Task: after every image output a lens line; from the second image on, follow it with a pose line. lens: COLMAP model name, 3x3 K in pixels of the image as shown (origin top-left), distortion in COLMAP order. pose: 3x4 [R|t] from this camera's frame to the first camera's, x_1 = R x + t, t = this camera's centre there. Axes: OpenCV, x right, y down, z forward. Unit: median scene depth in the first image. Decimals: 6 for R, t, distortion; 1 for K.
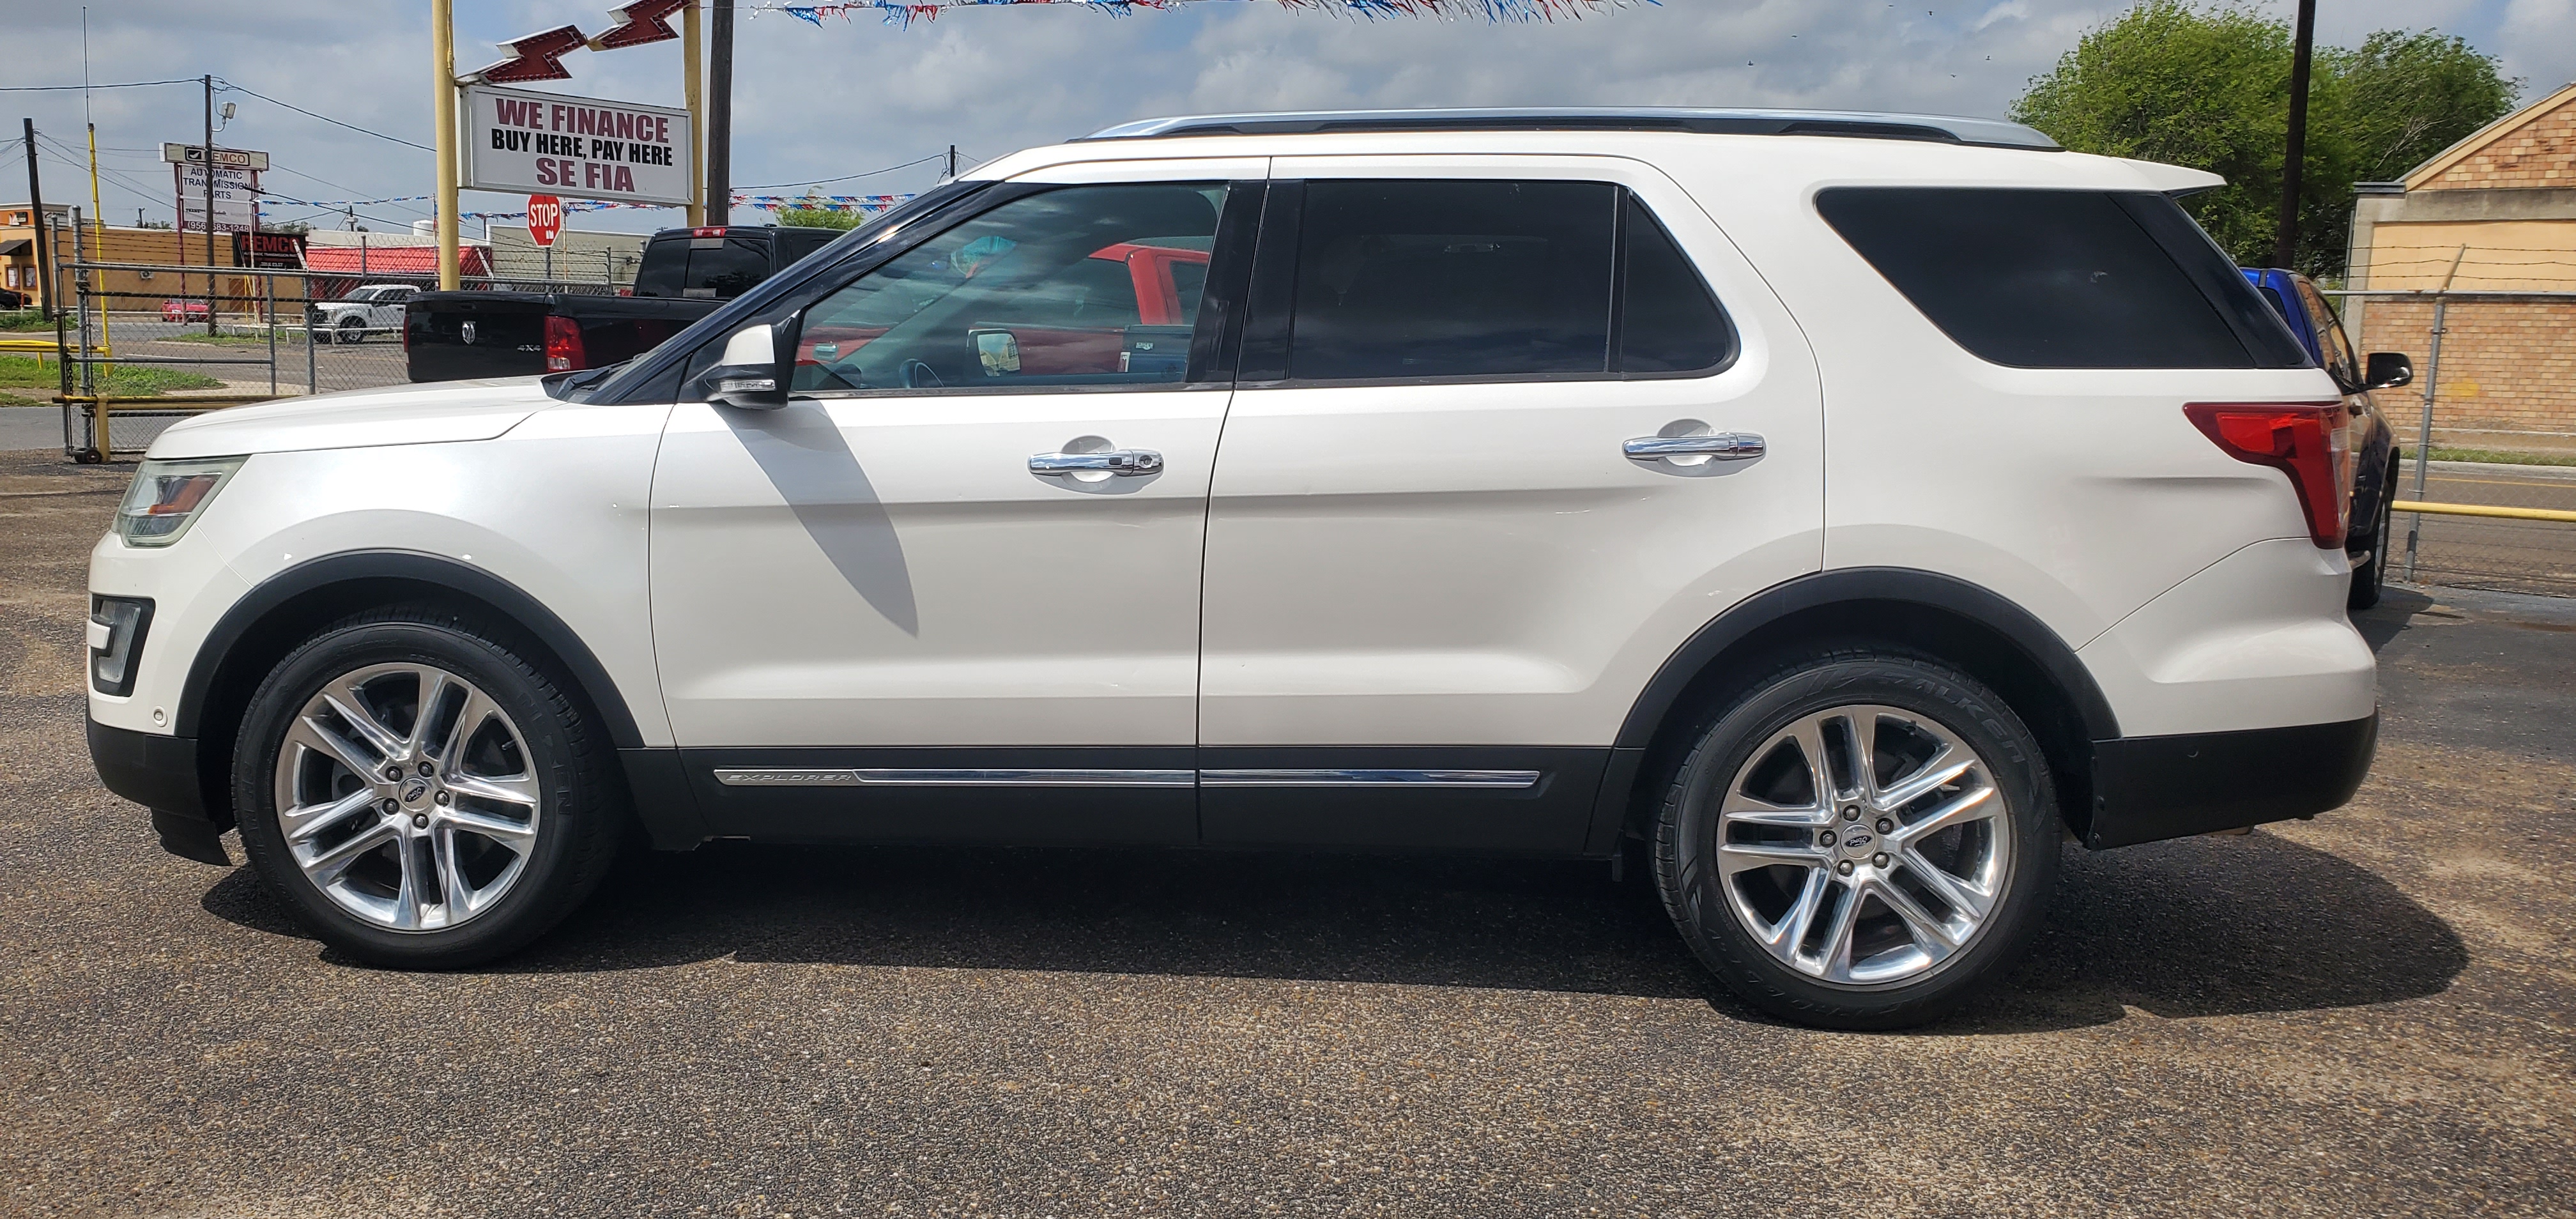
lens RADIAL K [[2088.1, 0, 1288.0], [0, 2088.1, 609.5], [0, 0, 1]] dist [0.053568, -0.014187]
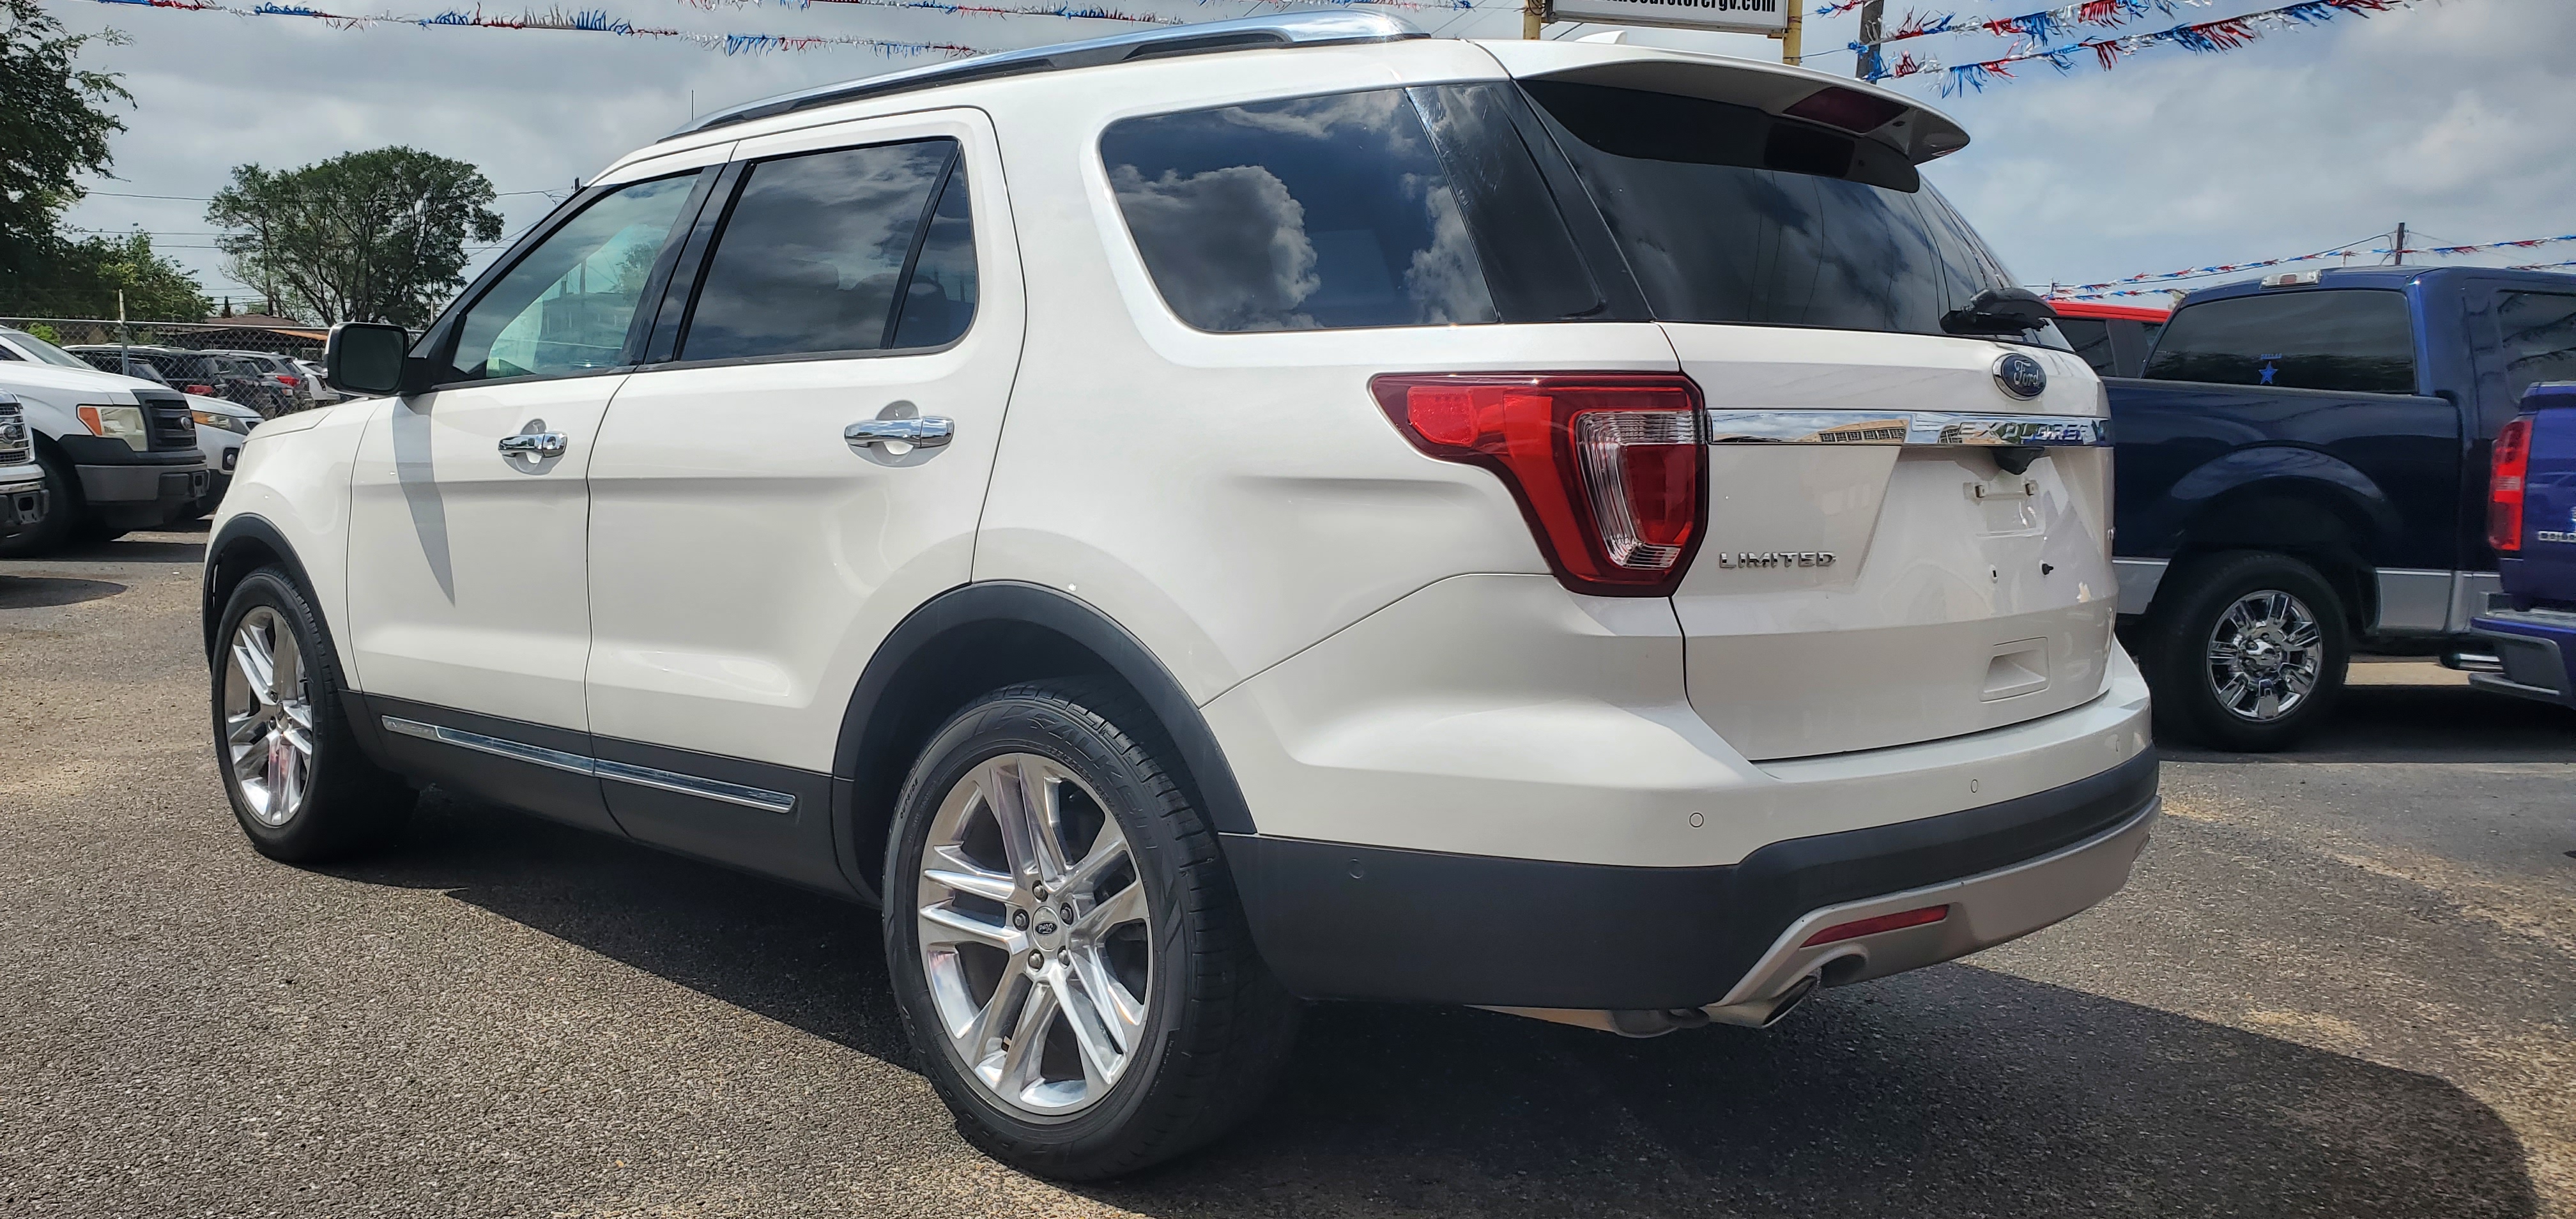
lens RADIAL K [[2088.1, 0, 1288.0], [0, 2088.1, 609.5], [0, 0, 1]] dist [0.053568, -0.014187]
pose [[0.776127, 0.058399, -0.627867, 0.833261], [-0.091412, 0.995604, -0.020394, -0.002322], [0.623916, 0.073223, 0.778054, 0.428348]]
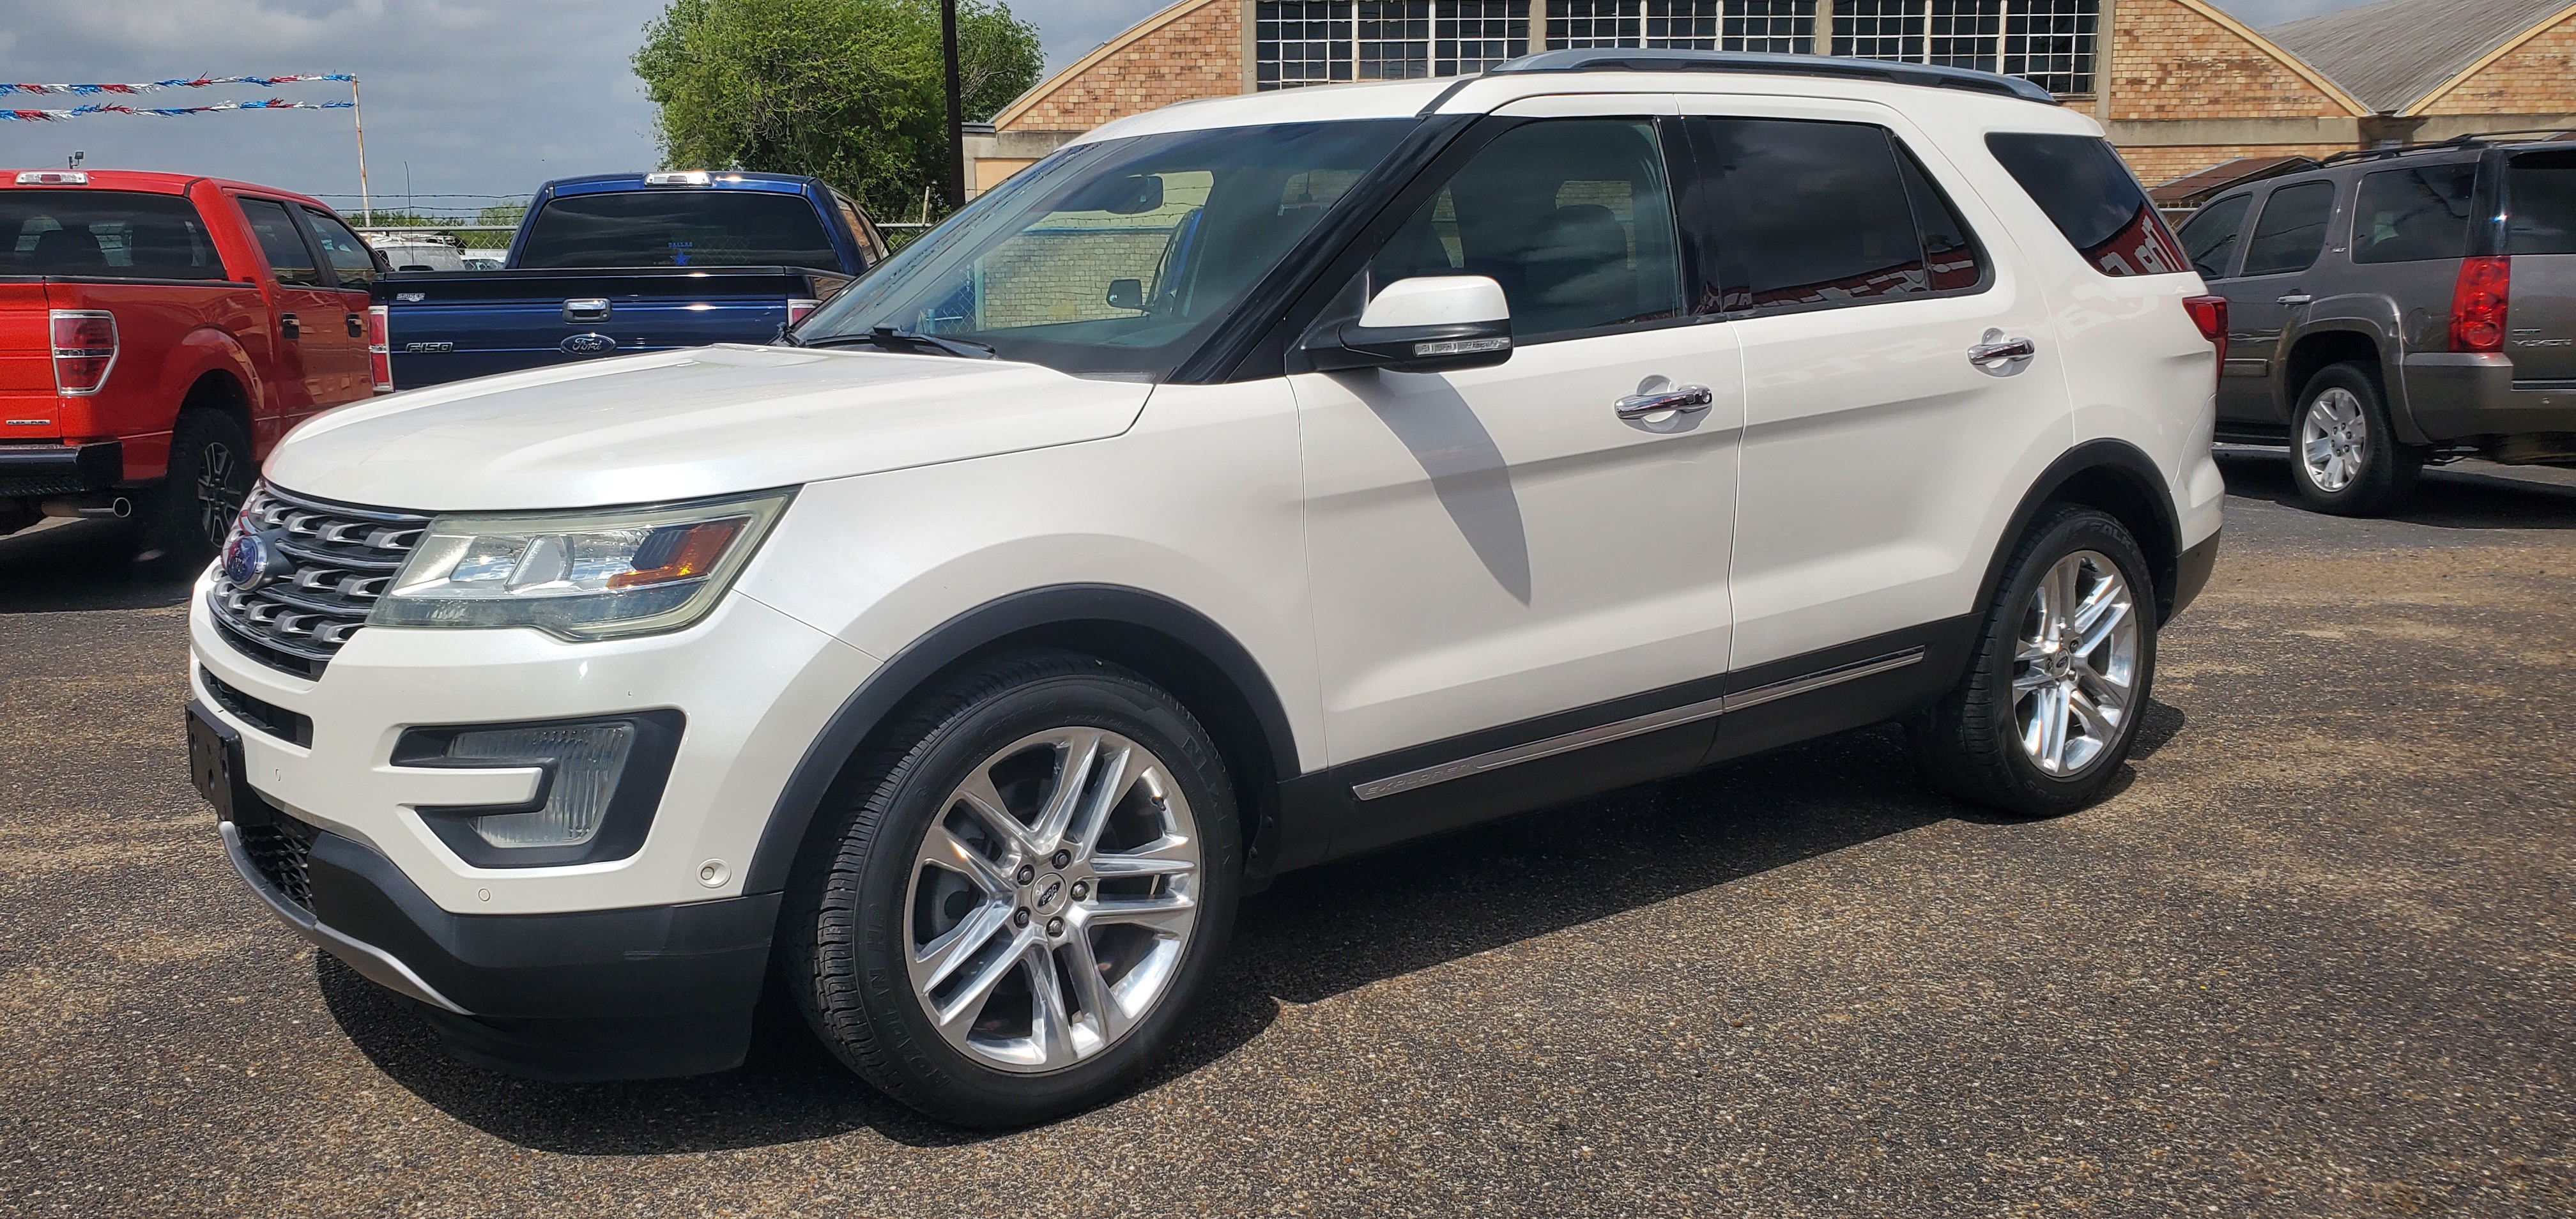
lens RADIAL K [[2088.1, 0, 1288.0], [0, 2088.1, 609.5], [0, 0, 1]] dist [0.053568, -0.014187]
pose [[0.731026, -0.138910, 0.668060, -0.889549], [0.116747, 0.990085, 0.078118, -0.070364], [-0.672288, 0.020888, 0.739995, 0.380618]]
